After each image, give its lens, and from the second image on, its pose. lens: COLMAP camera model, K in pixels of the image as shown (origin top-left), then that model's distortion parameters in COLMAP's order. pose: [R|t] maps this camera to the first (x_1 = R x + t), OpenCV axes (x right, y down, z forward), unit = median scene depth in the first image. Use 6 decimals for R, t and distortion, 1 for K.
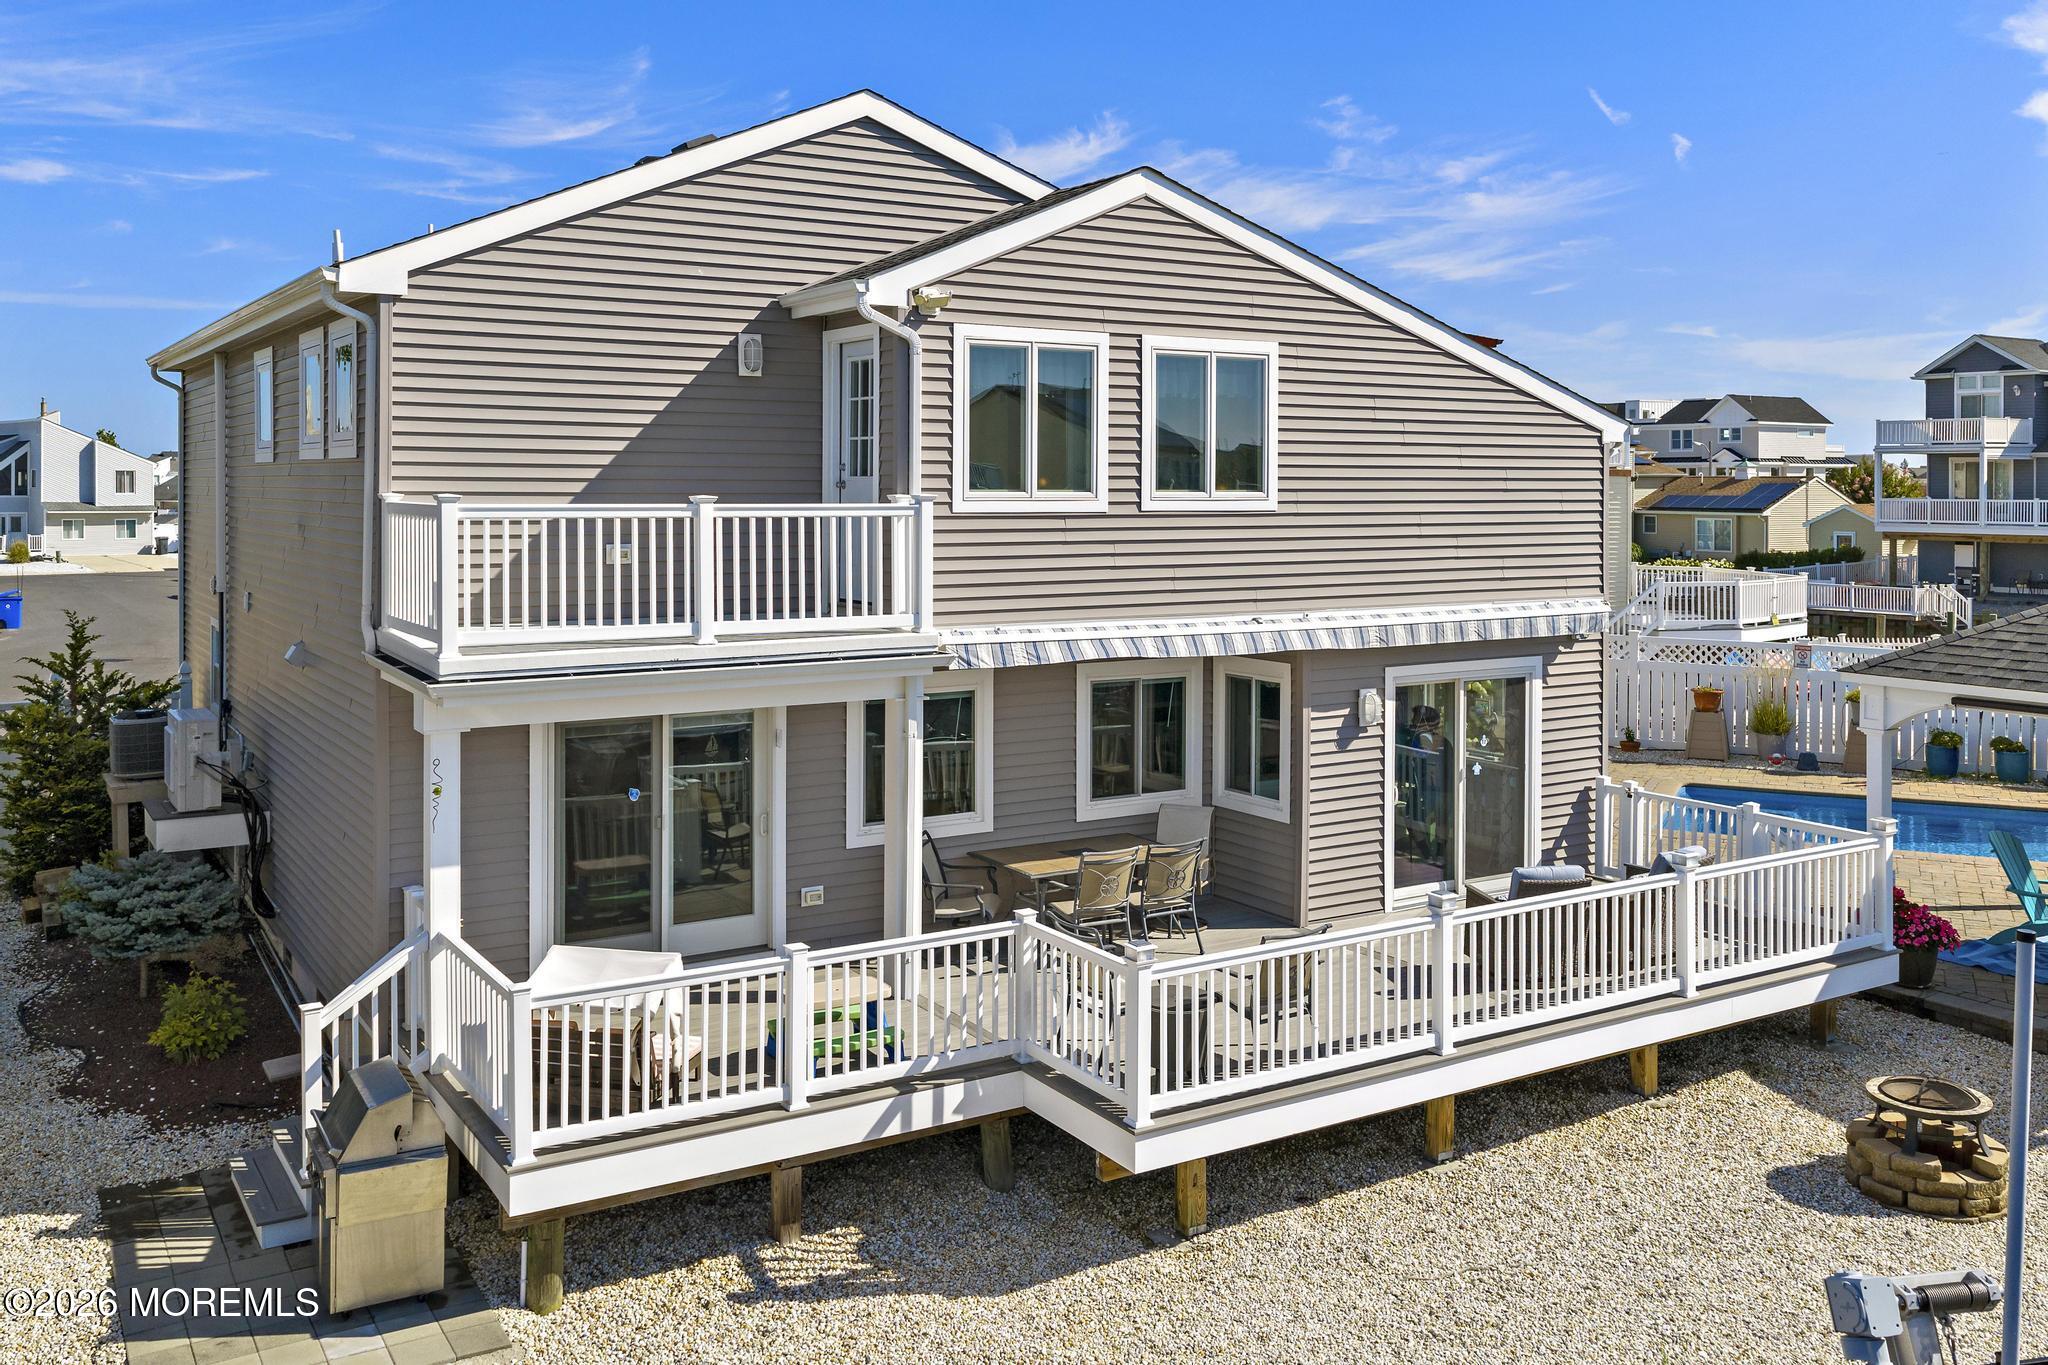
lens RADIAL K [[1751.2, 0, 1026.5], [0, 1751.2, 491.0], [0, 0, 1]] dist [0.008877, -0.010003]
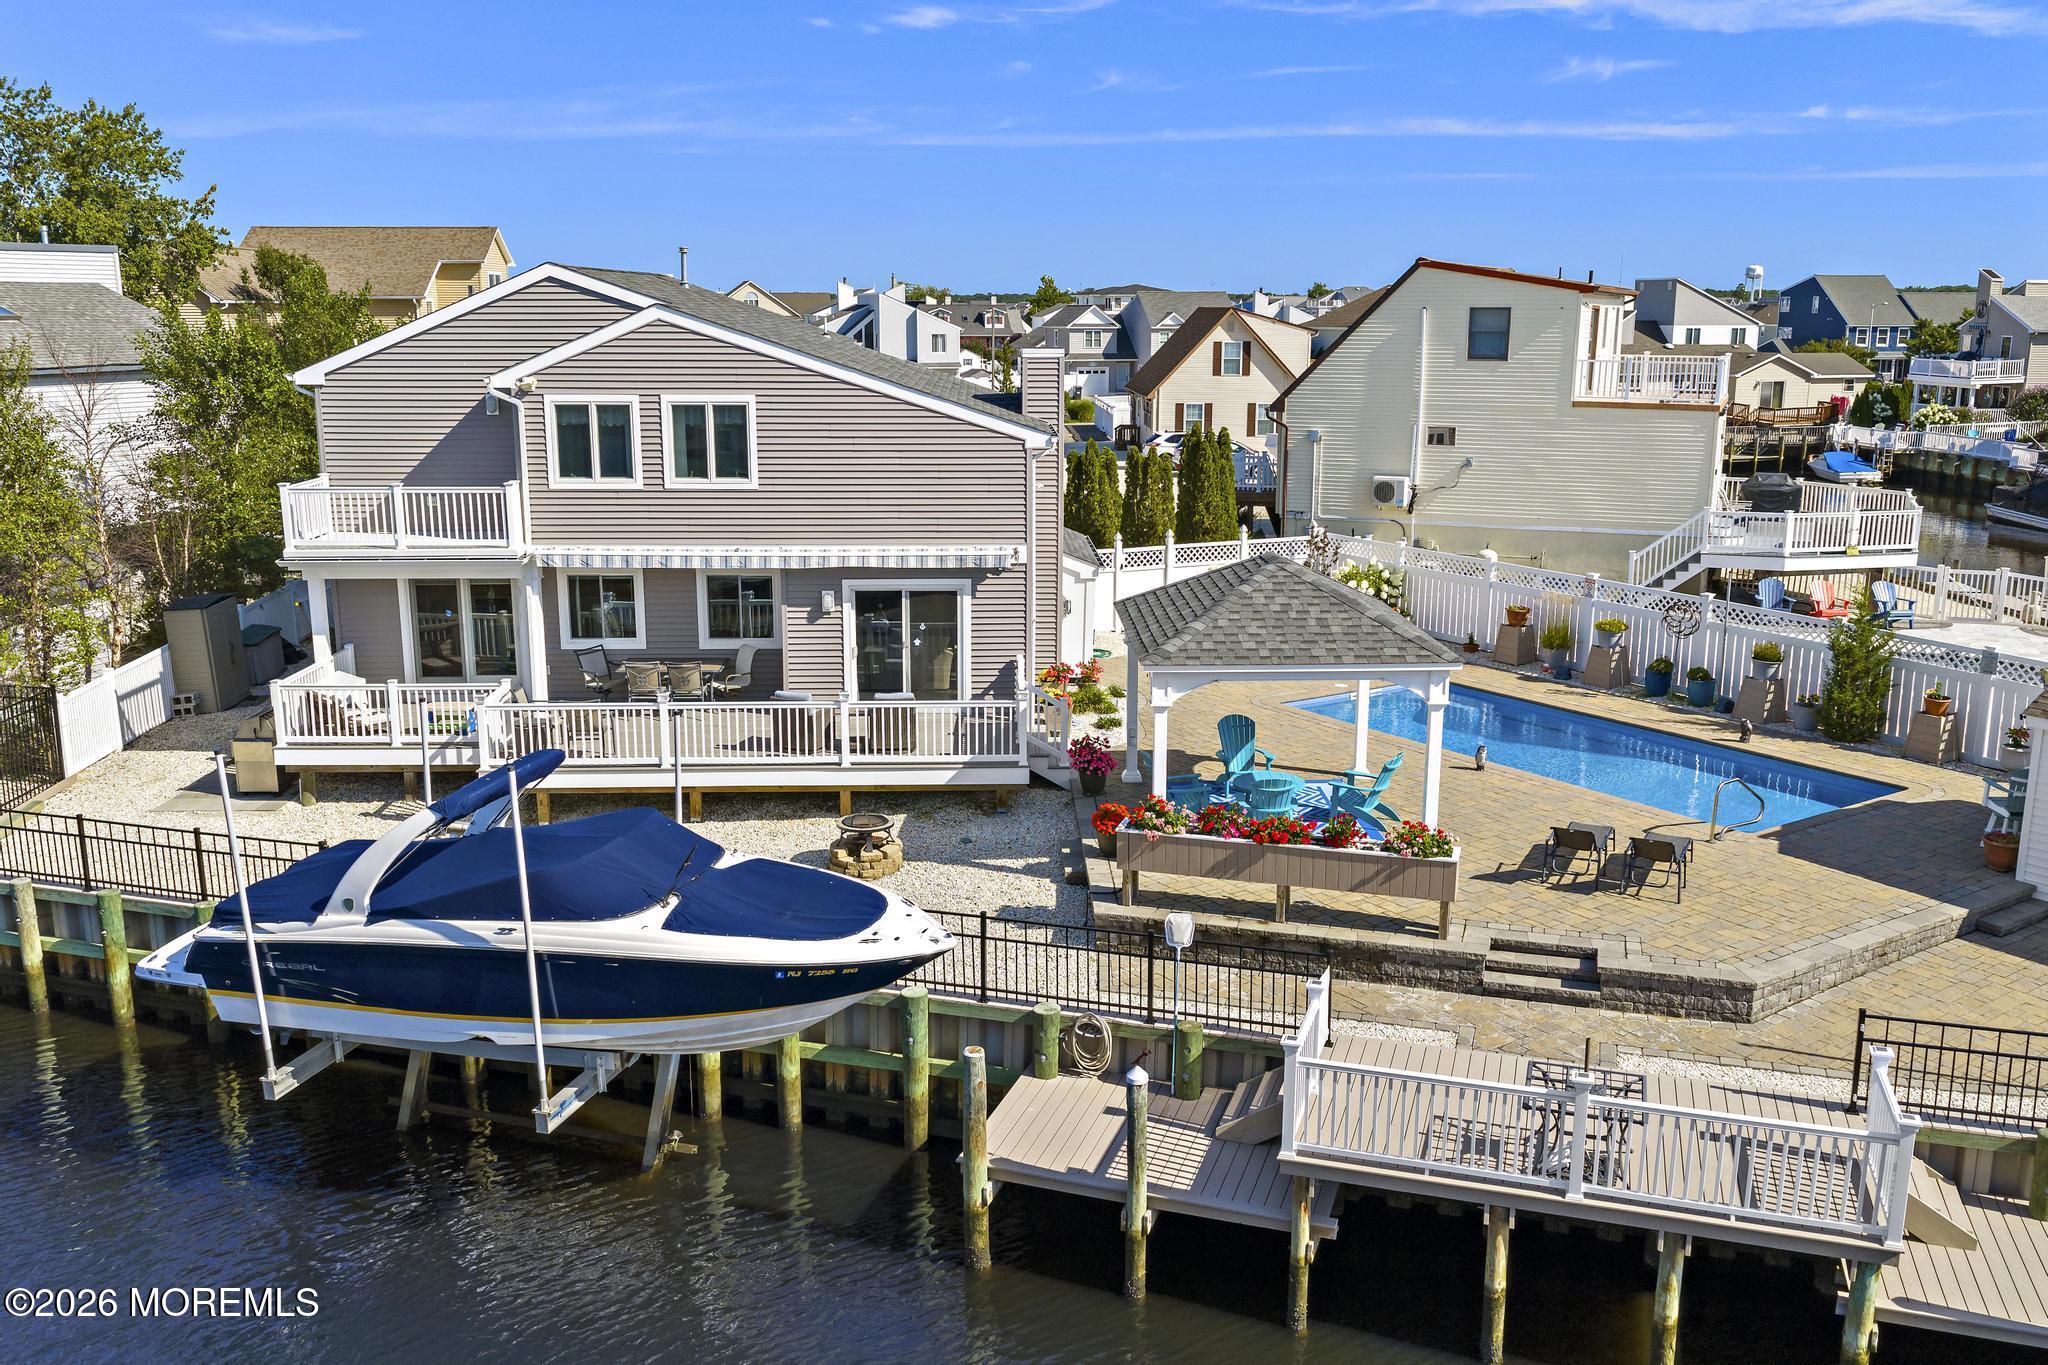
lens RADIAL K [[1711.7, 0, 1025.5], [0, 1711.7, 694.8], [0, 0, 1]] dist [0.005365, -0.007522]
pose [[0.864652, 0.108502, -0.490515, 1.378159], [-0.001411, 0.976919, 0.213607, -0.172464], [0.502370, -0.184003, 0.844847, -0.422513]]
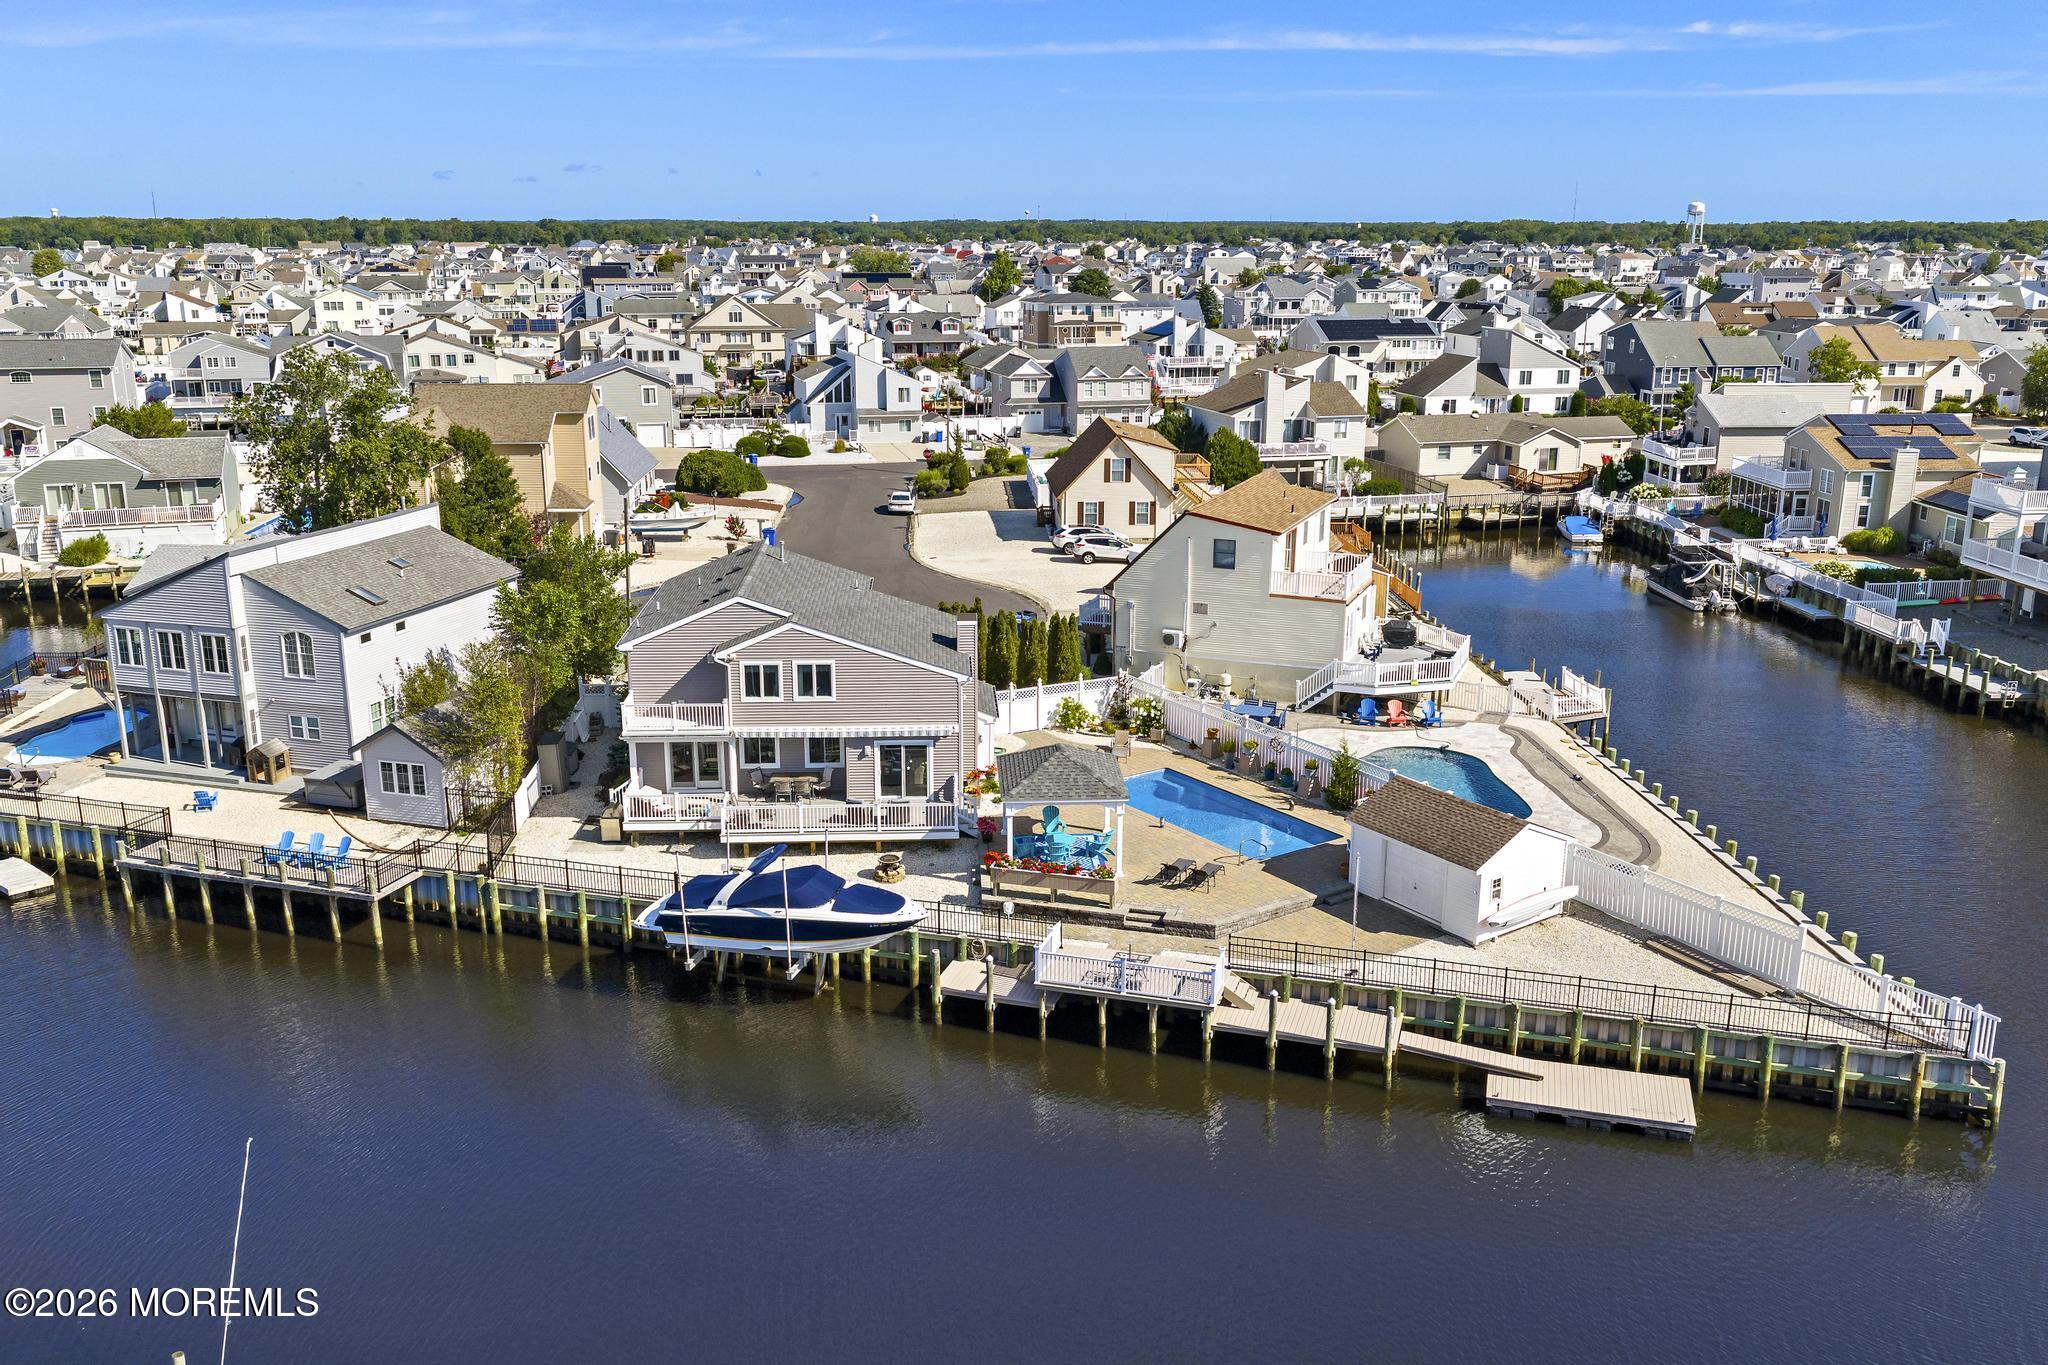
lens RADIAL K [[1693.6, 0, 1024.0], [0, 1693.6, 682.5], [0, 0, 1]] dist [0.011243, -0.007043]
pose [[0.876030, 0.122035, -0.466561, 2.496312], [-0.002688, 0.968674, 0.248322, -1.066846], [0.482250, -0.216283, 0.848915, -2.212539]]
